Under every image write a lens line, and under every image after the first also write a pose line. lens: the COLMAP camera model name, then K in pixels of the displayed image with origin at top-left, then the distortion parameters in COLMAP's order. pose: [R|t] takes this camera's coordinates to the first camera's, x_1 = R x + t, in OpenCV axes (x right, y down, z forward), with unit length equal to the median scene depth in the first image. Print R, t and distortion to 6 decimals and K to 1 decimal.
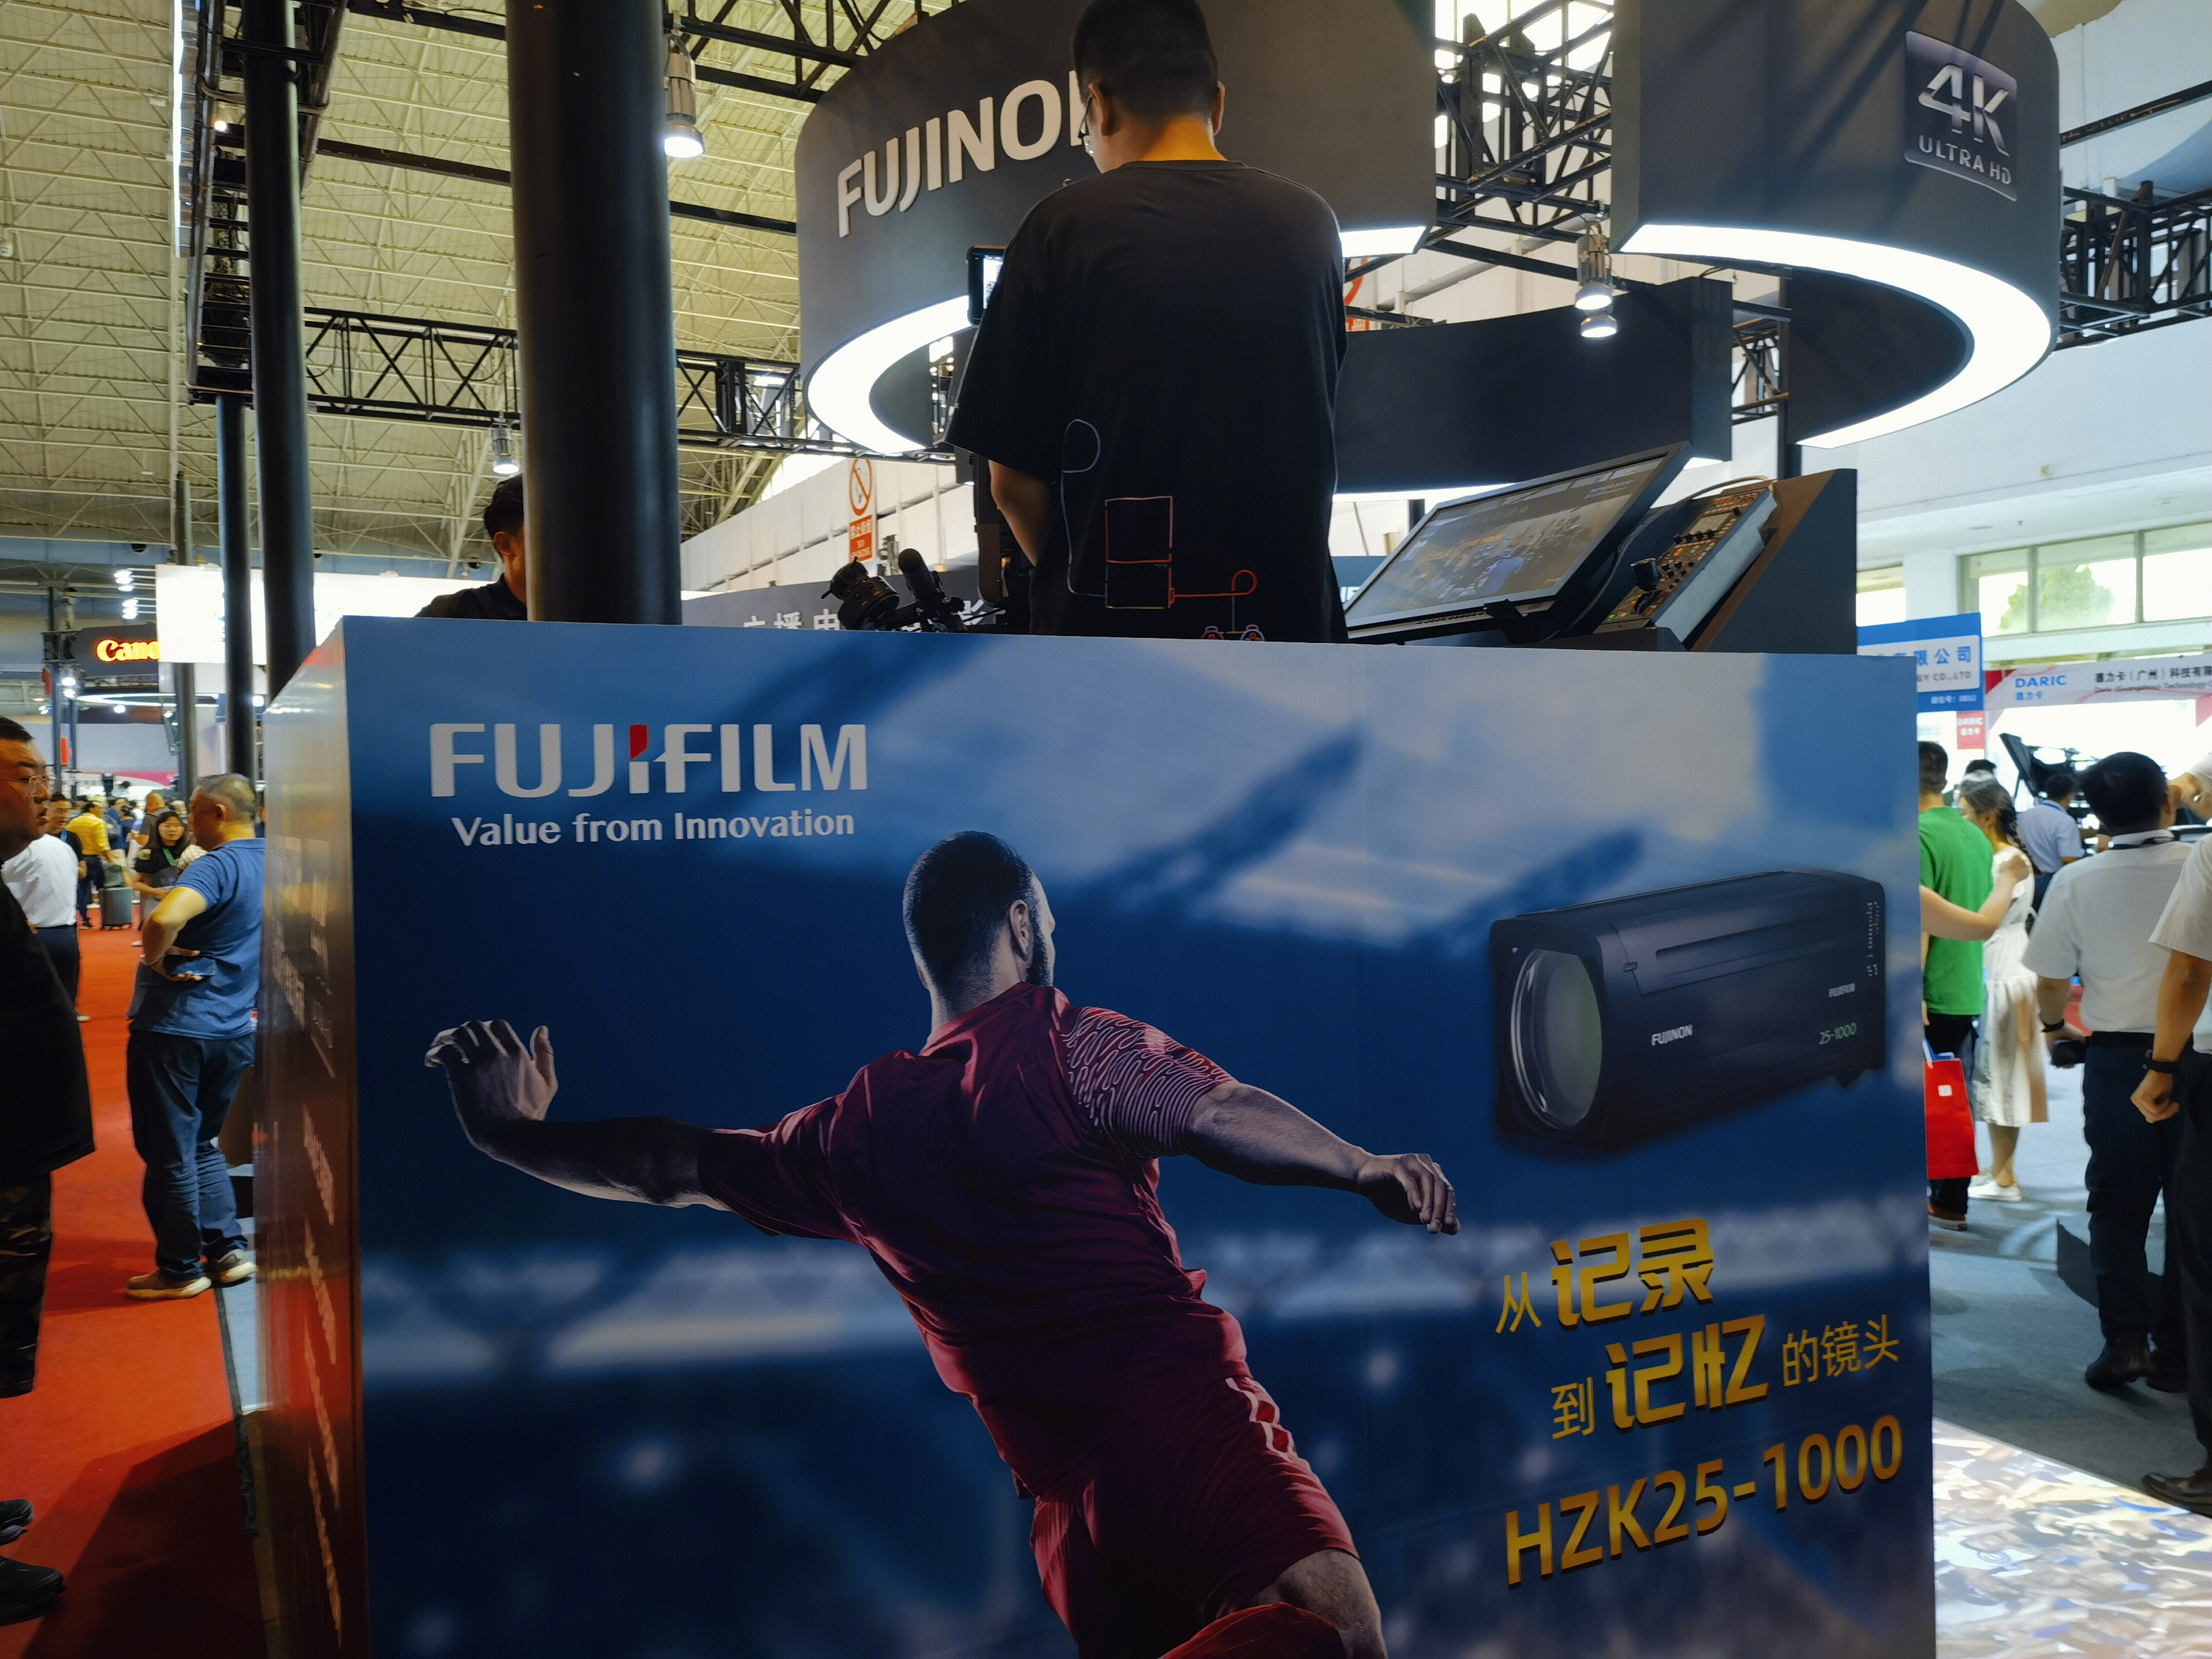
lens RADIAL K [[1728.8, 0, 1107.2], [0, 1728.8, 830.7], [0, 0, 1]] dist [0.004822, -0.002060]
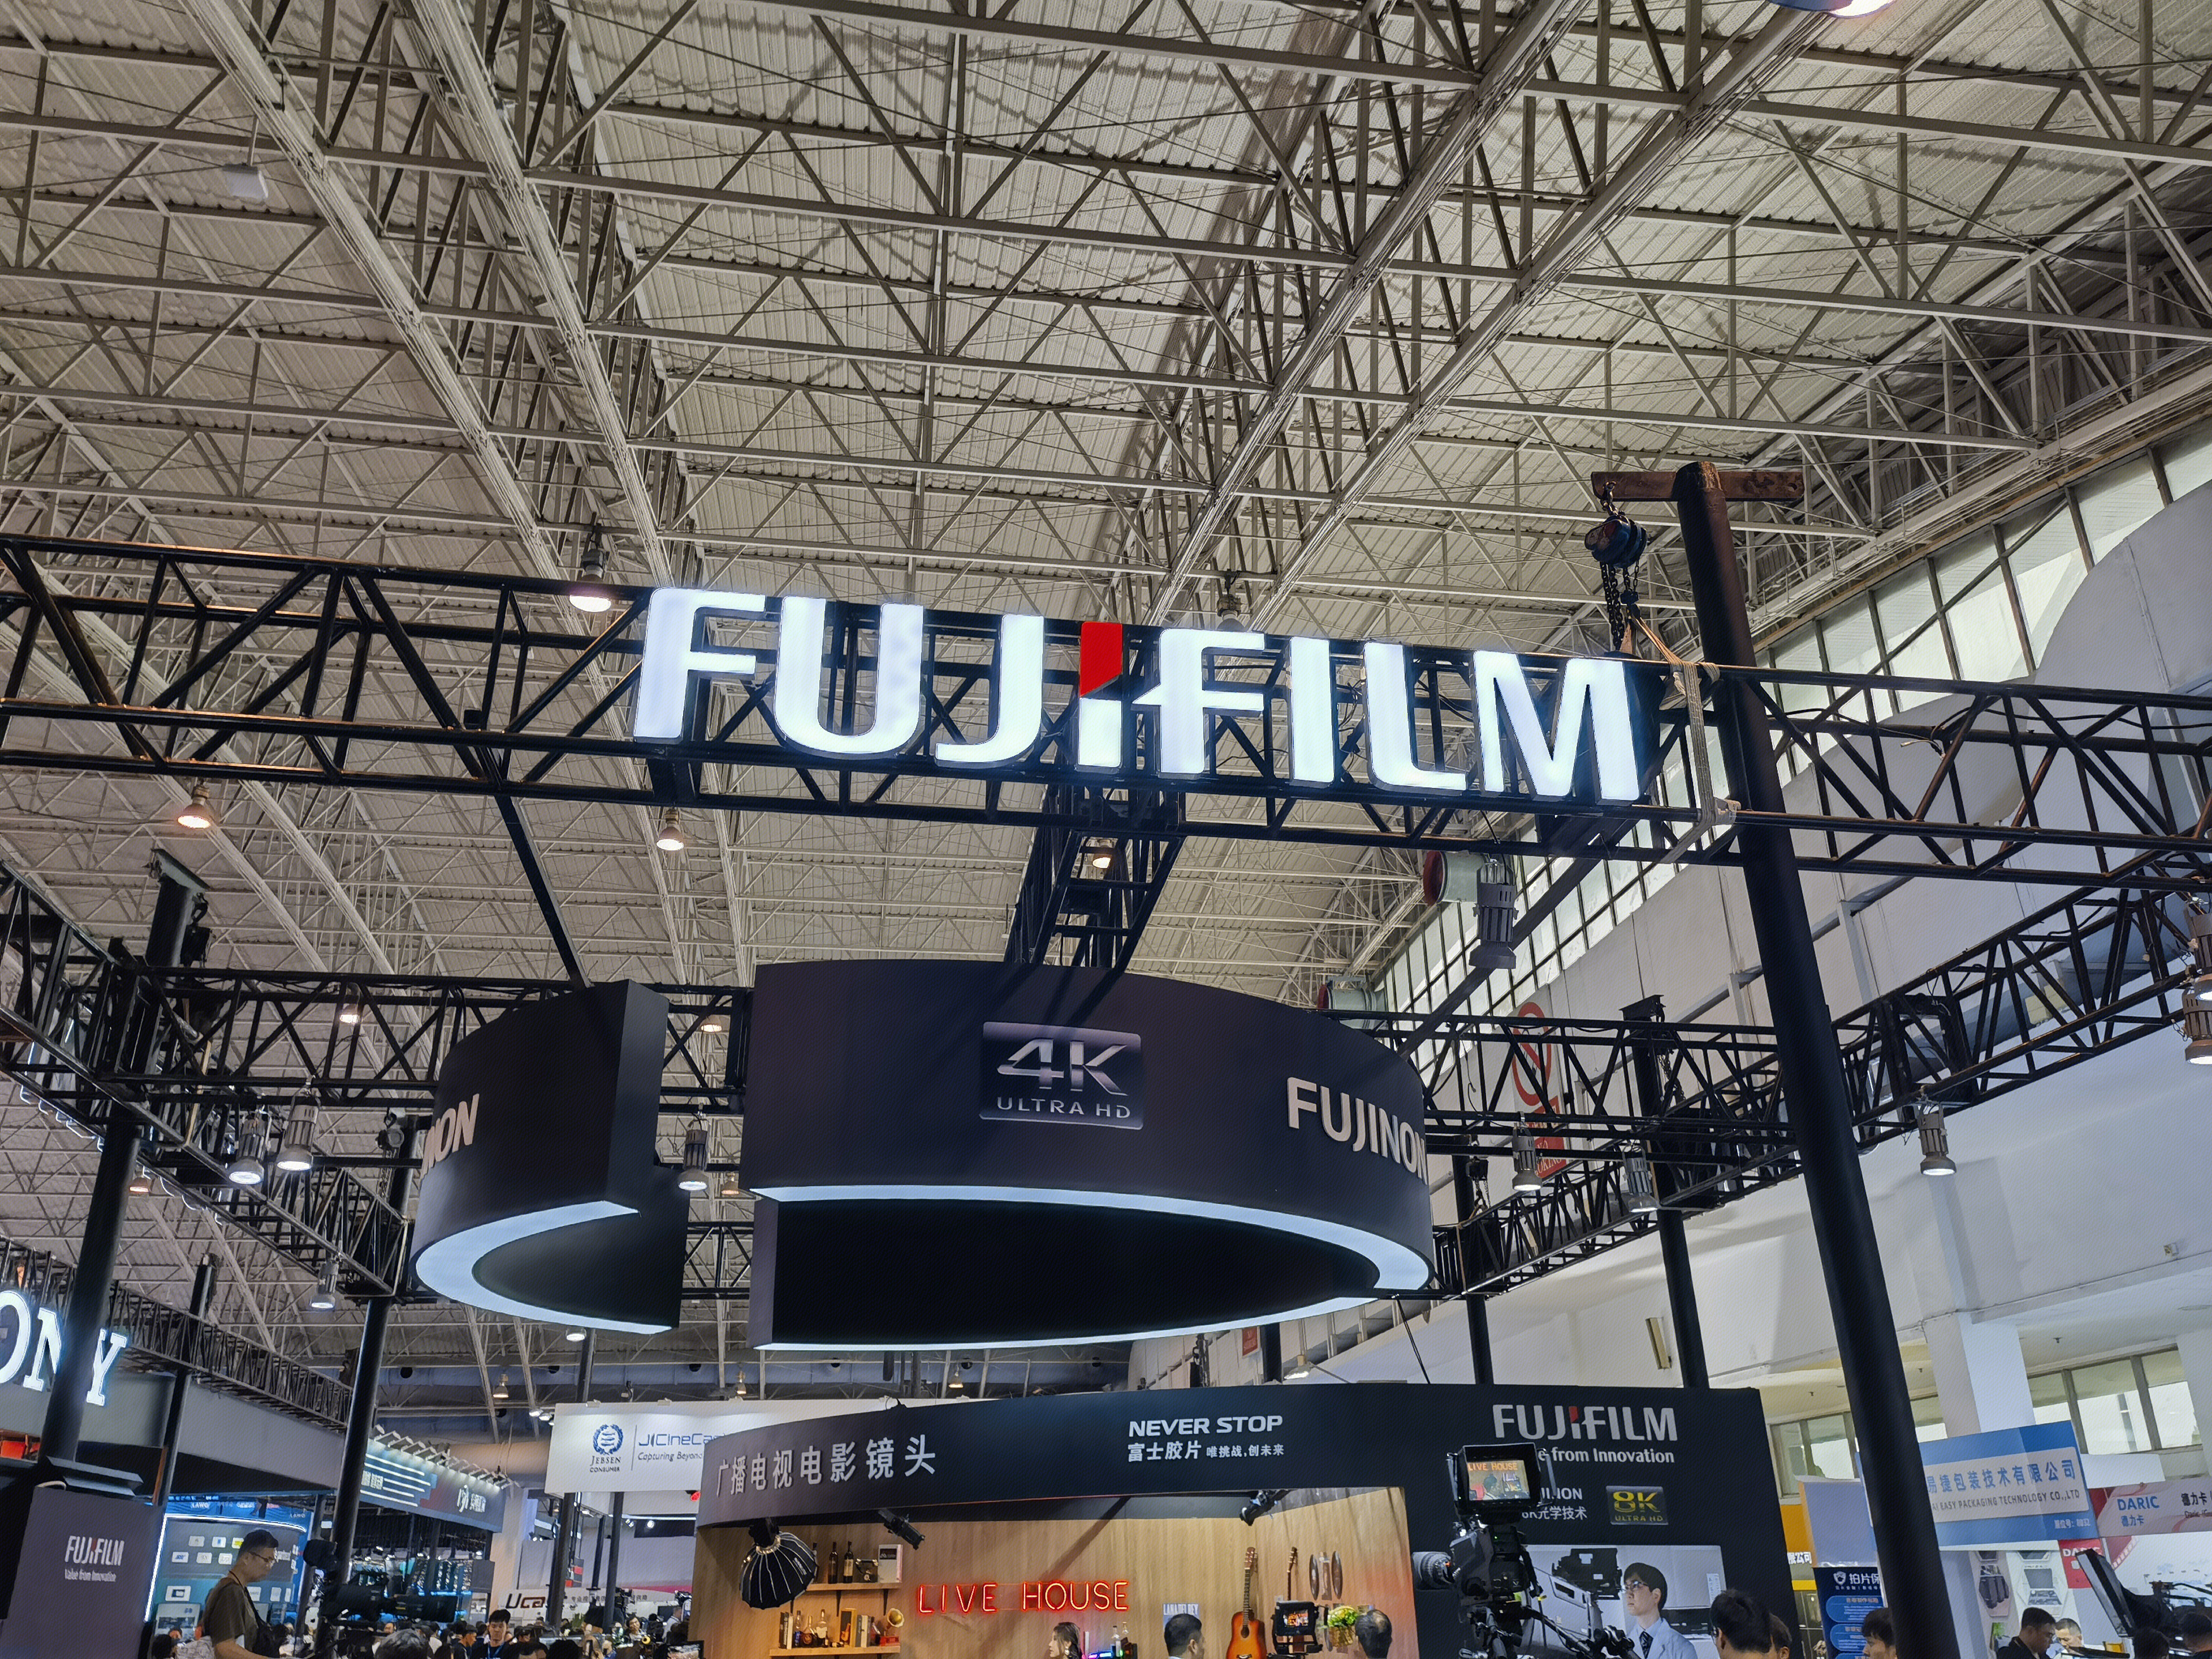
lens RADIAL K [[1728.8, 0, 1105.4], [0, 1728.8, 827.5], [0, 0, 1]] dist [0.004822, -0.002060]
pose [[0.939243, -0.132461, -0.316665, 0.372988], [-0.015804, 0.904875, -0.425384, -0.015118], [0.342889, 0.404544, 0.847804, -0.052206]]
